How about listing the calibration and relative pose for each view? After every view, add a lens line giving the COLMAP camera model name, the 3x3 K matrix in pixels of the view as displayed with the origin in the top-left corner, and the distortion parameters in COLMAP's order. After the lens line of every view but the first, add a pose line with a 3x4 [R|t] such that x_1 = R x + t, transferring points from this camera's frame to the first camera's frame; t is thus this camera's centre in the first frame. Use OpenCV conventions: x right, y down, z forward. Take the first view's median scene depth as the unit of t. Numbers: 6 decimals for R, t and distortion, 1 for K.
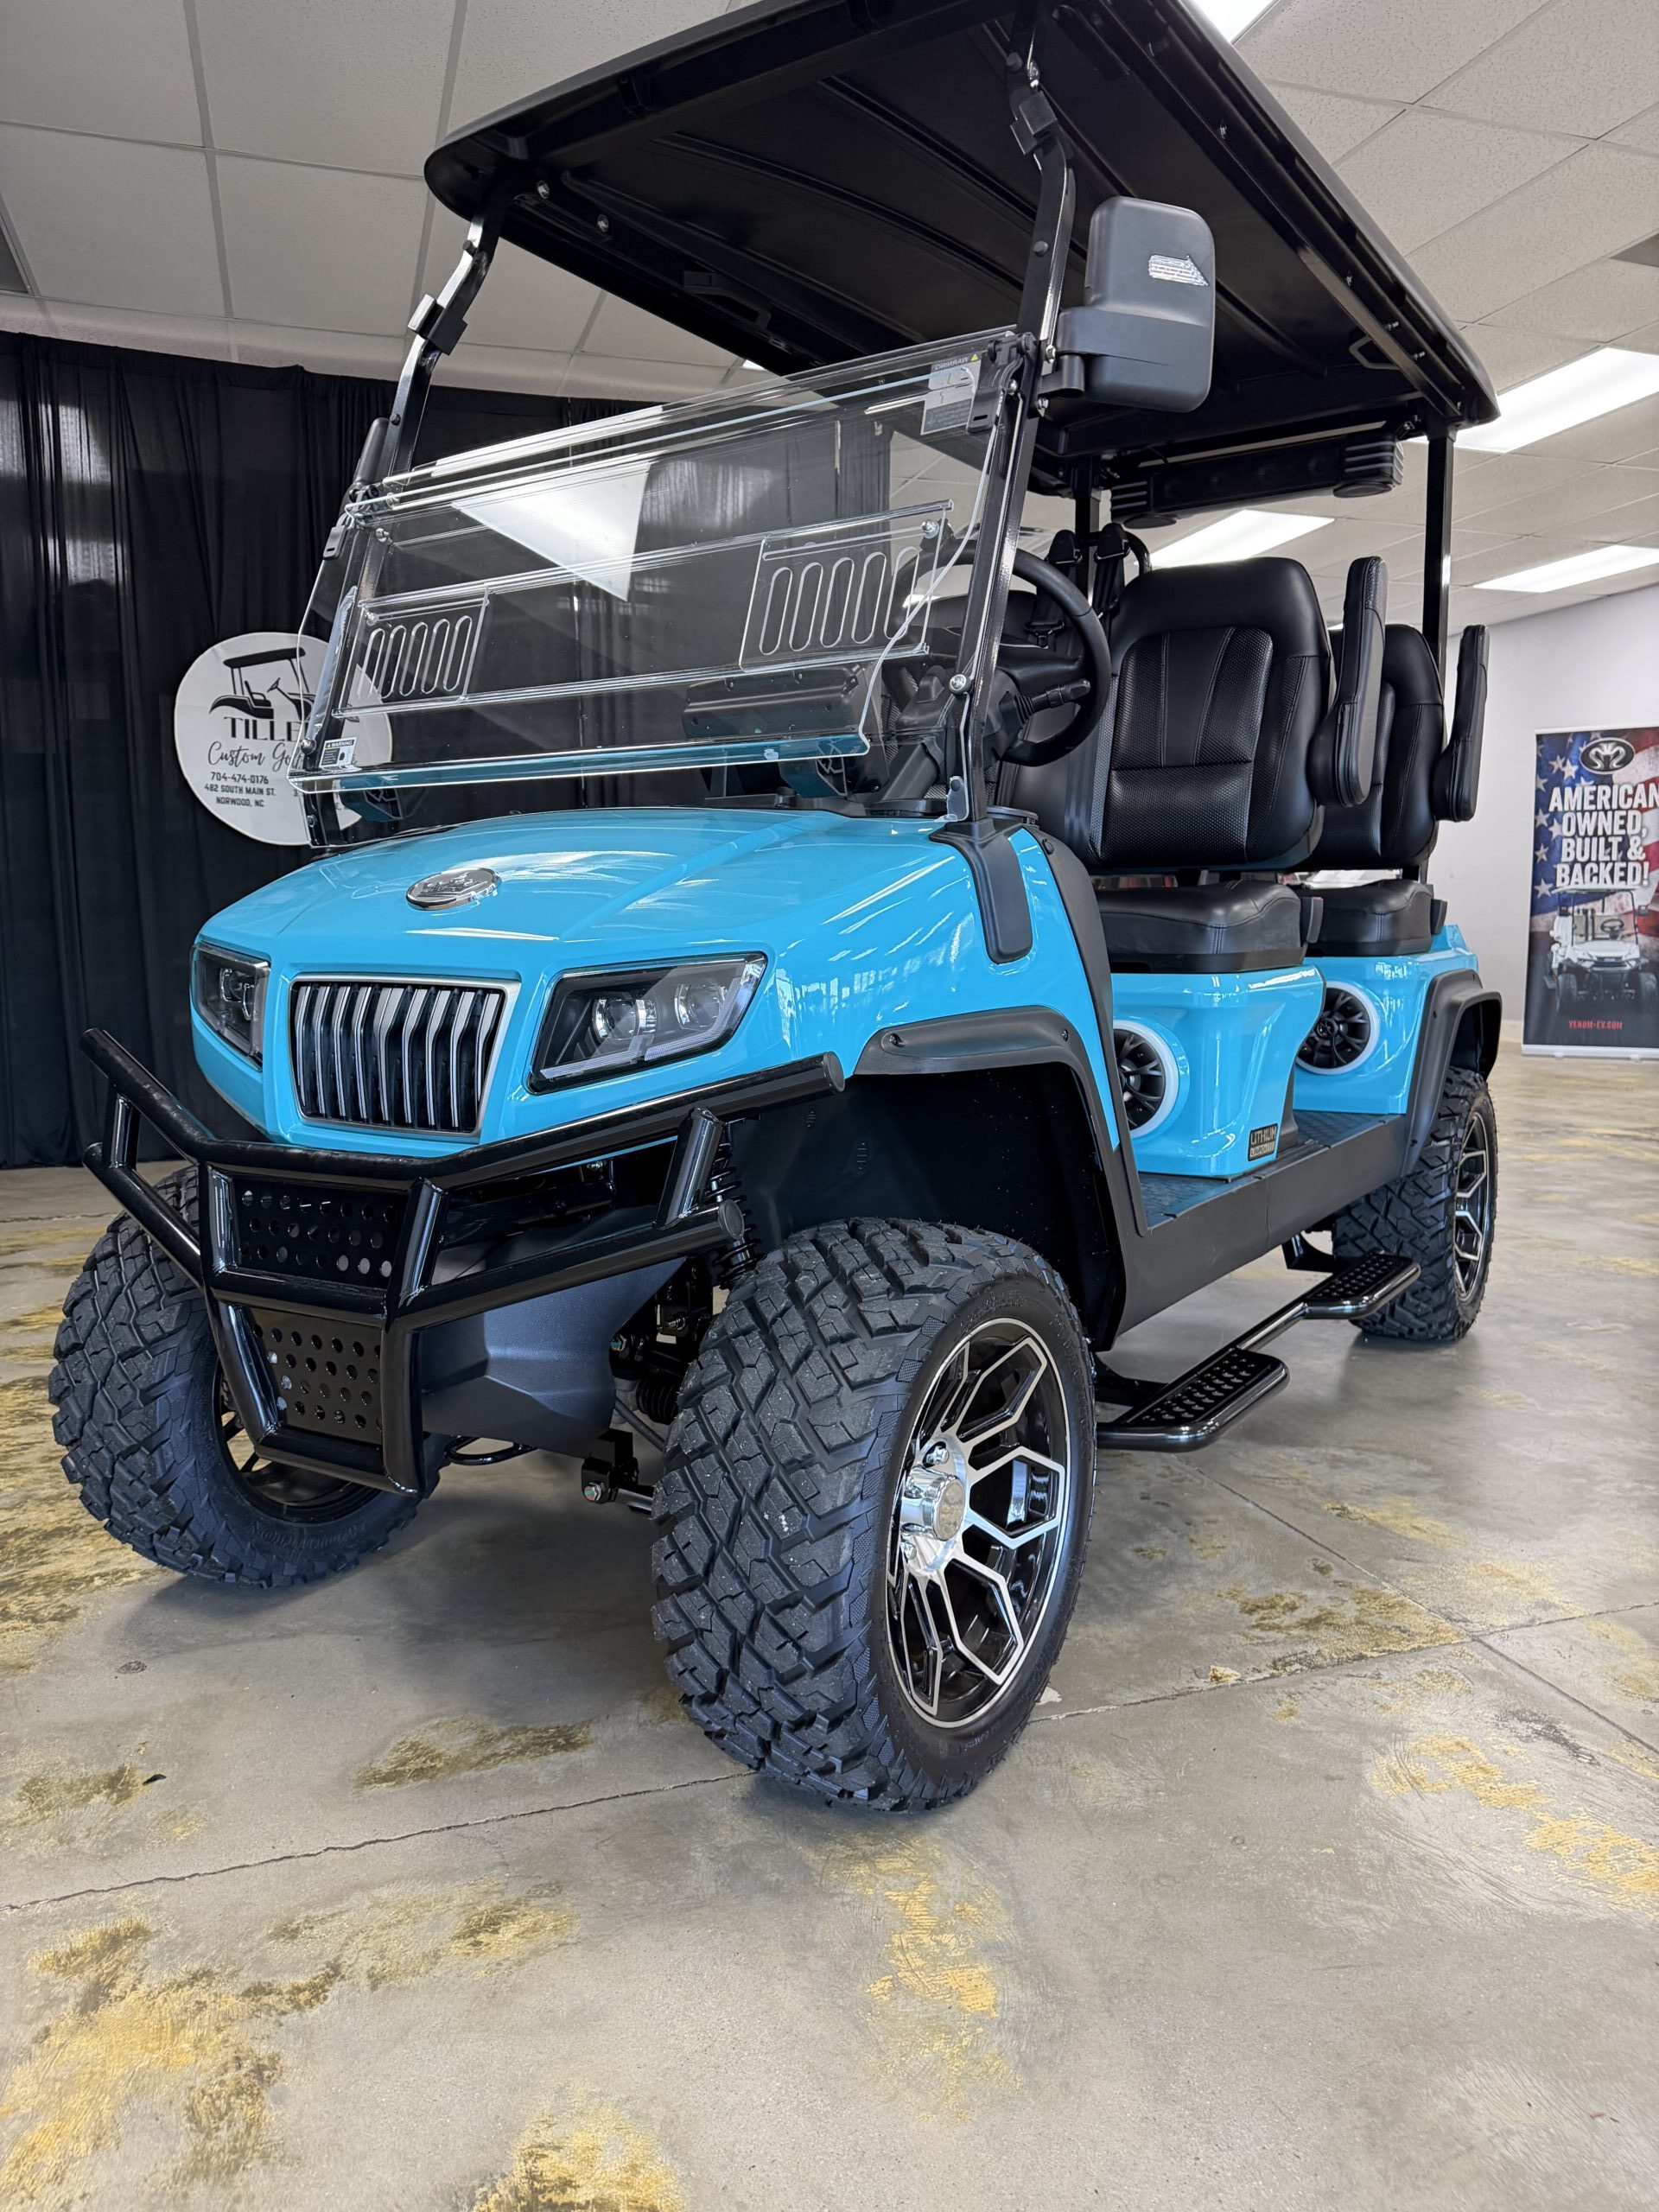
lens RADIAL K [[1565.2, 0, 837.2], [0, 1565.2, 1110.8], [0, 0, 1]] dist [0.013902, -0.019976]
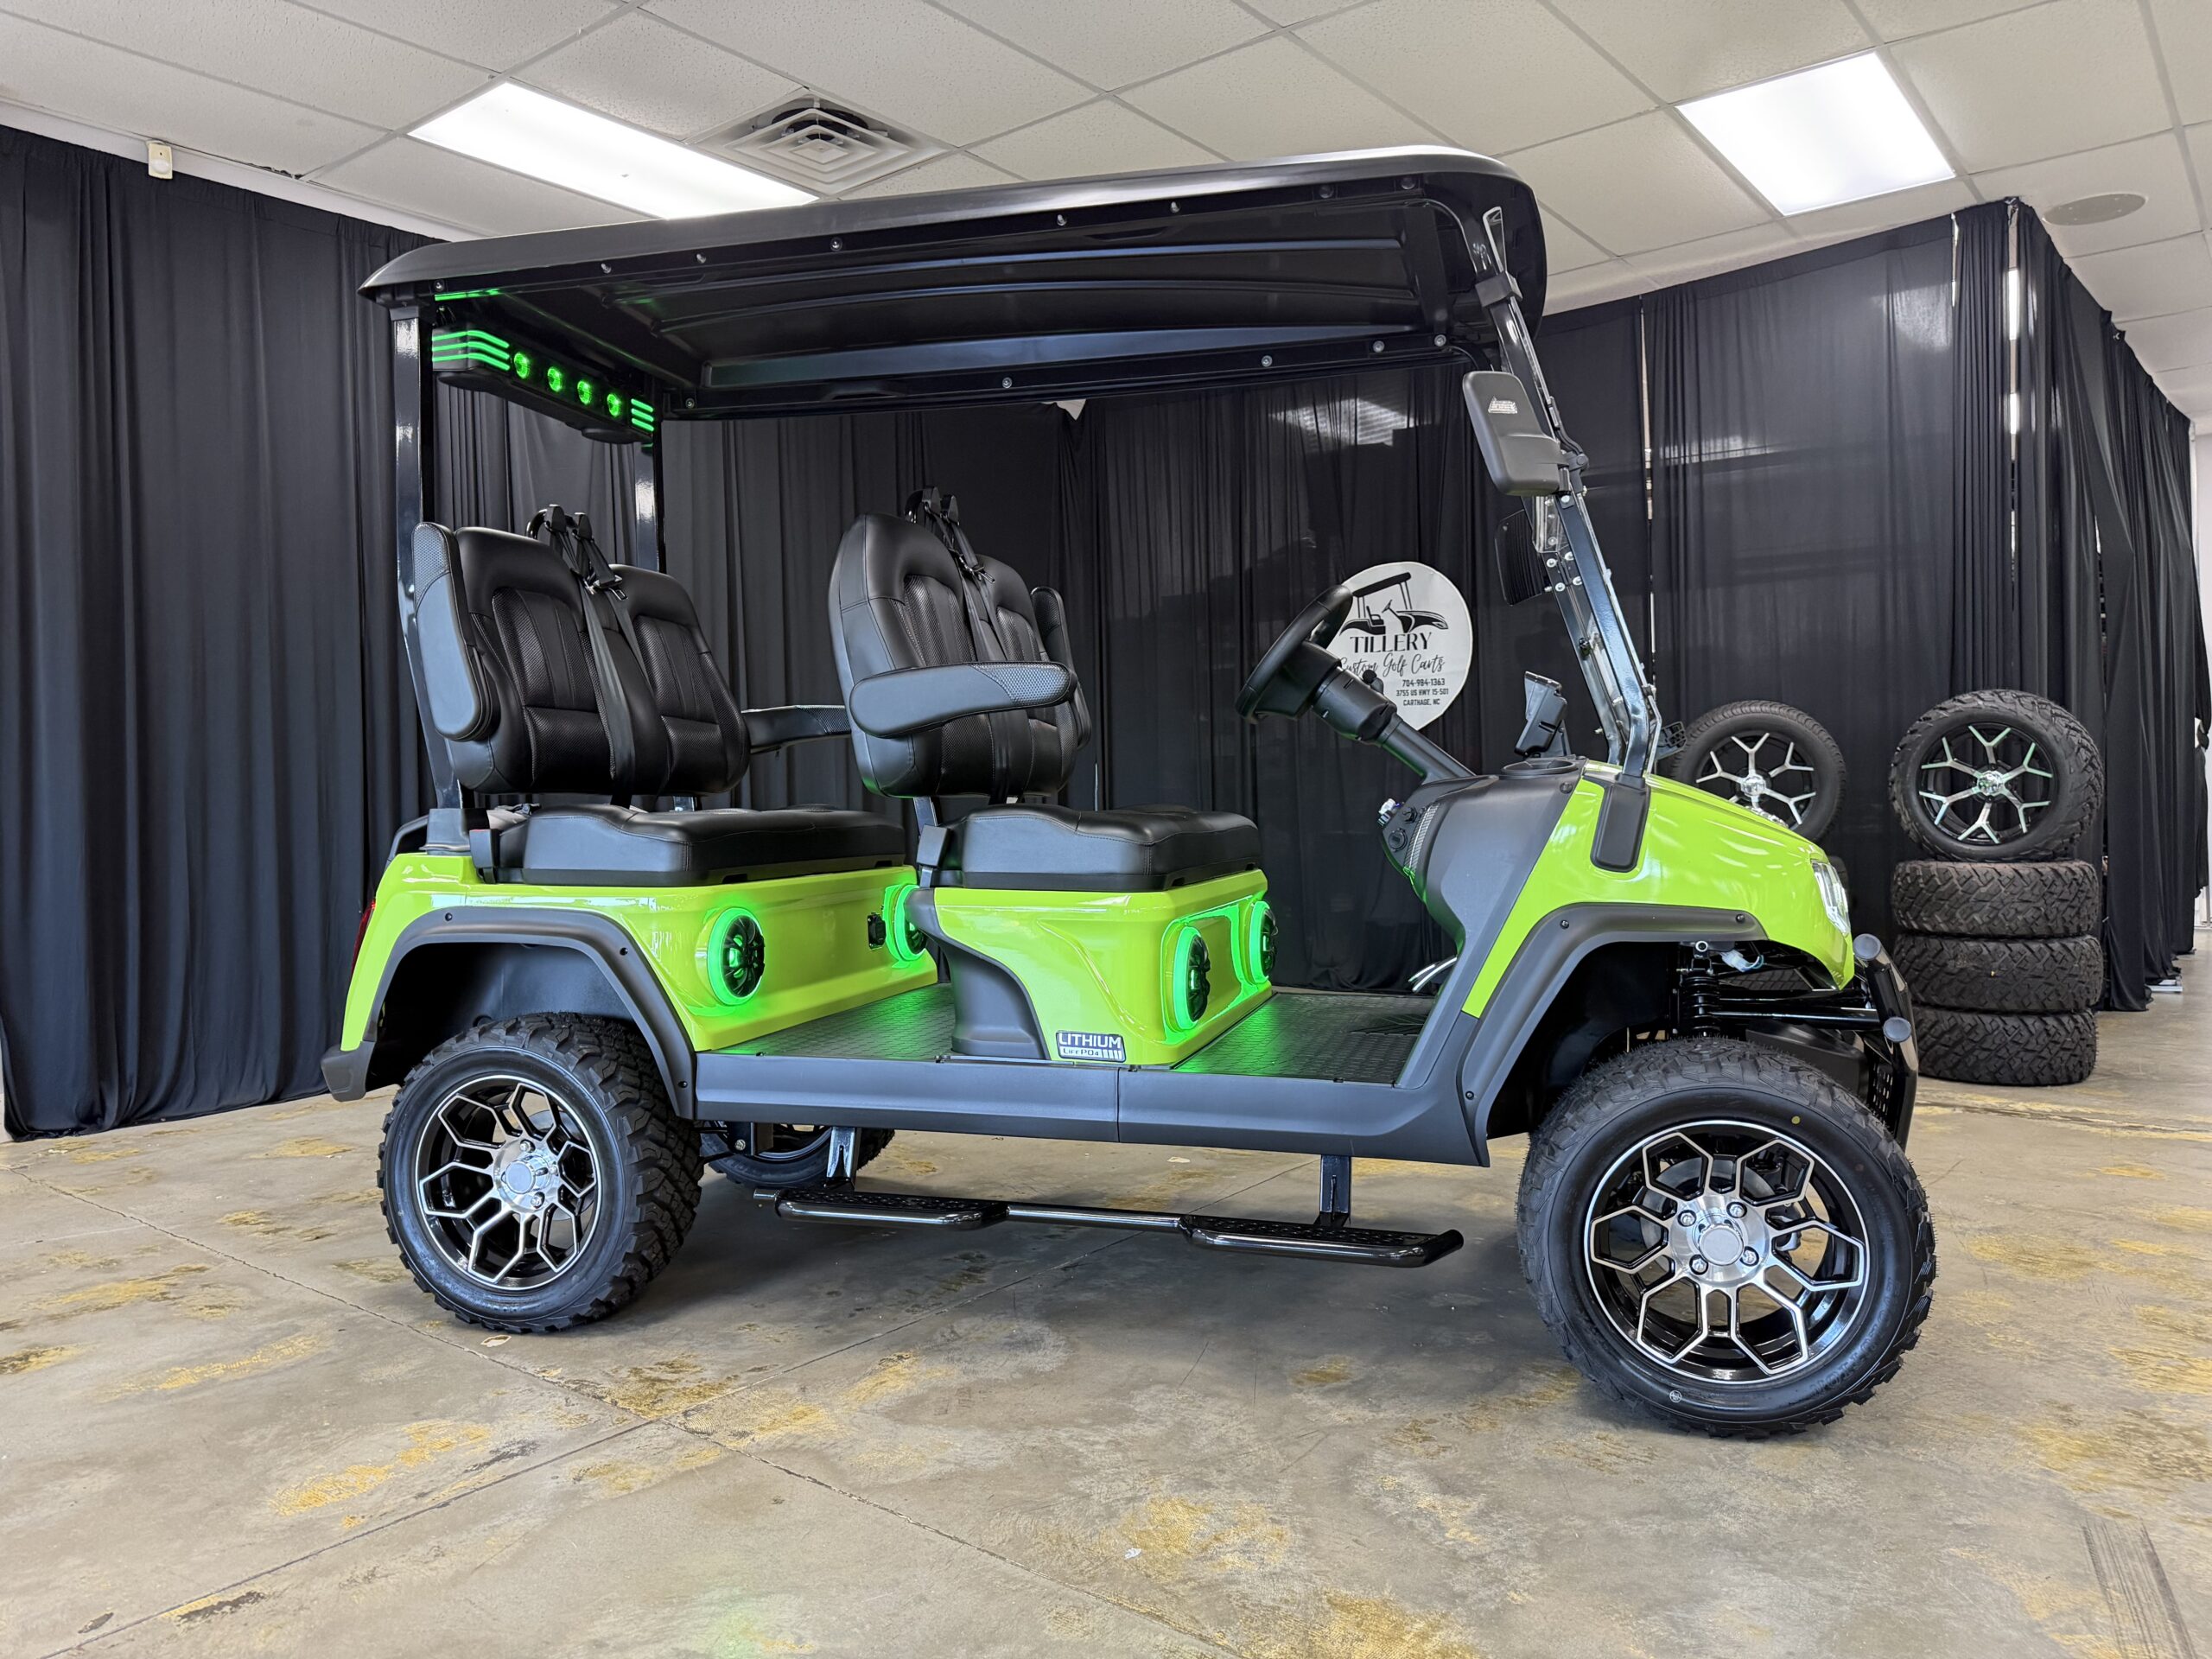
lens RADIAL K [[1565.2, 0, 1093.8], [0, 1565.2, 839.9], [0, 0, 1]] dist [0.013902, -0.019976]
pose [[0.543016, 0.022452, -0.839422, 0.528888], [-0.082984, 0.996184, -0.027037, -0.042223], [0.835612, 0.084340, 0.542807, 0.177907]]
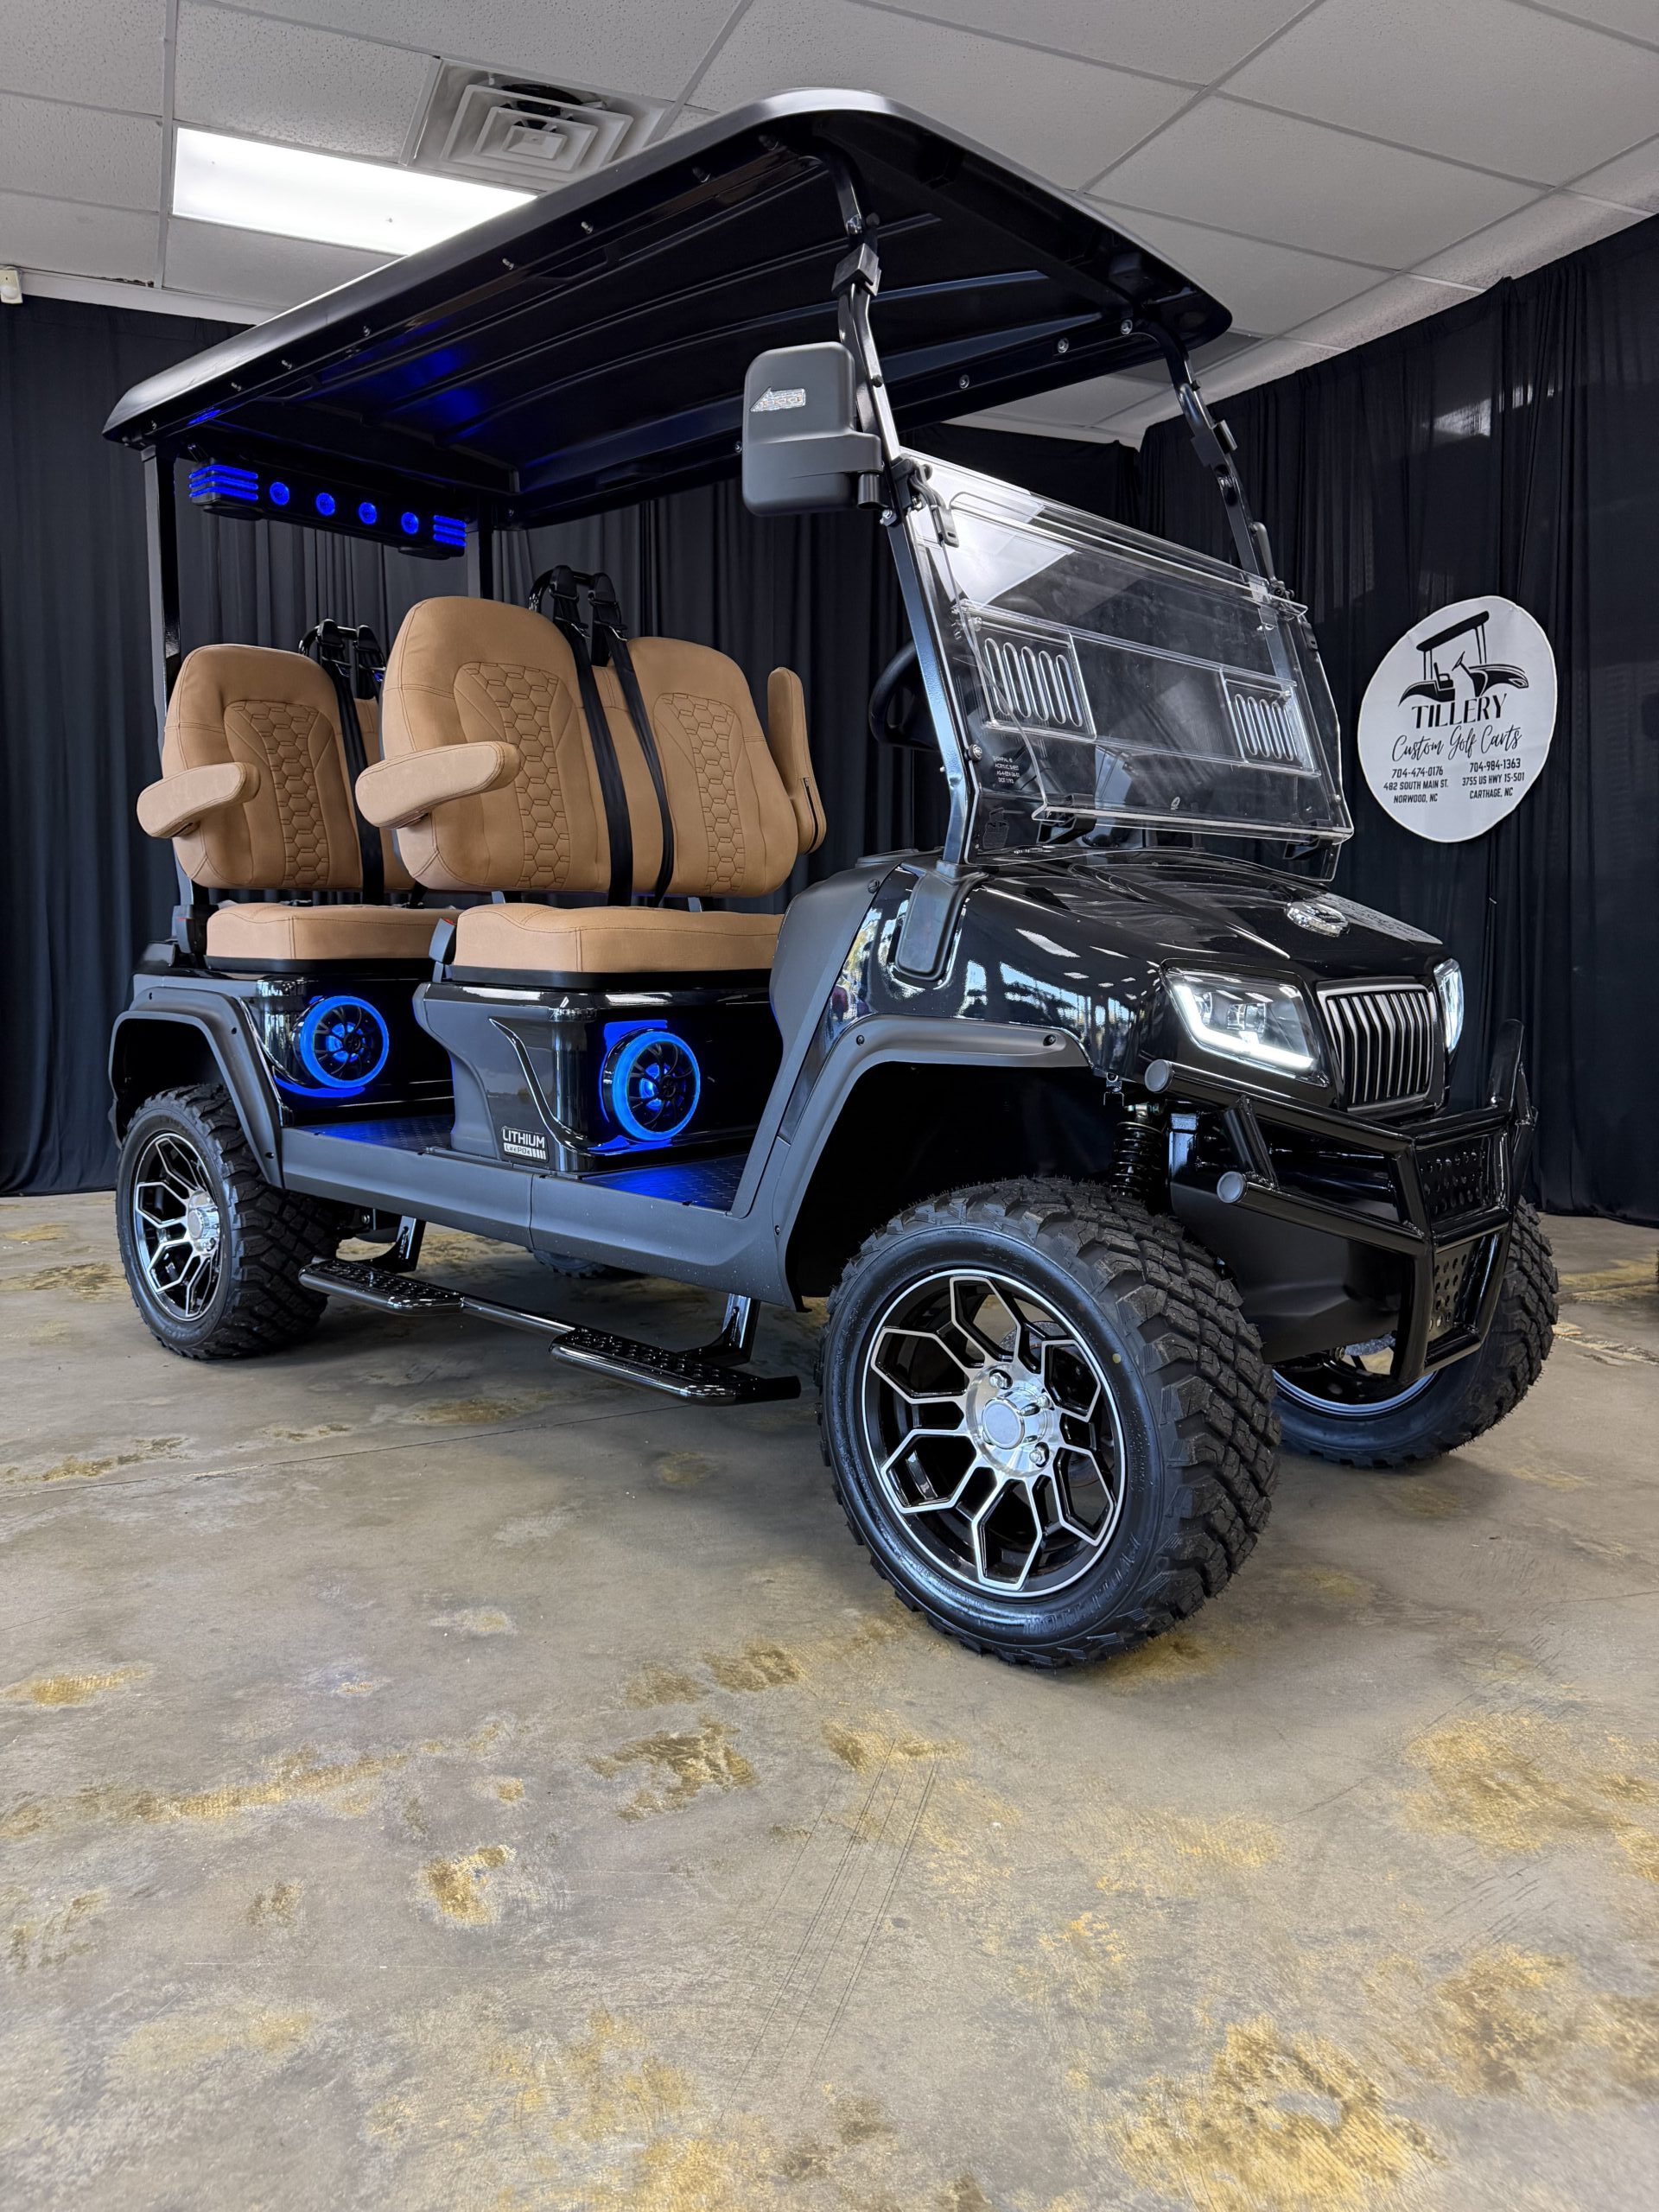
lens RADIAL K [[1565.2, 0, 812.9], [0, 1565.2, 1102.4], [0, 0, 1]] dist [0.013902, -0.019976]
pose [[0.090096, 0.109987, -0.989841, 0.506293], [-0.116811, 0.988190, 0.099172, -0.072067], [0.989059, 0.106689, 0.101880, 0.579609]]
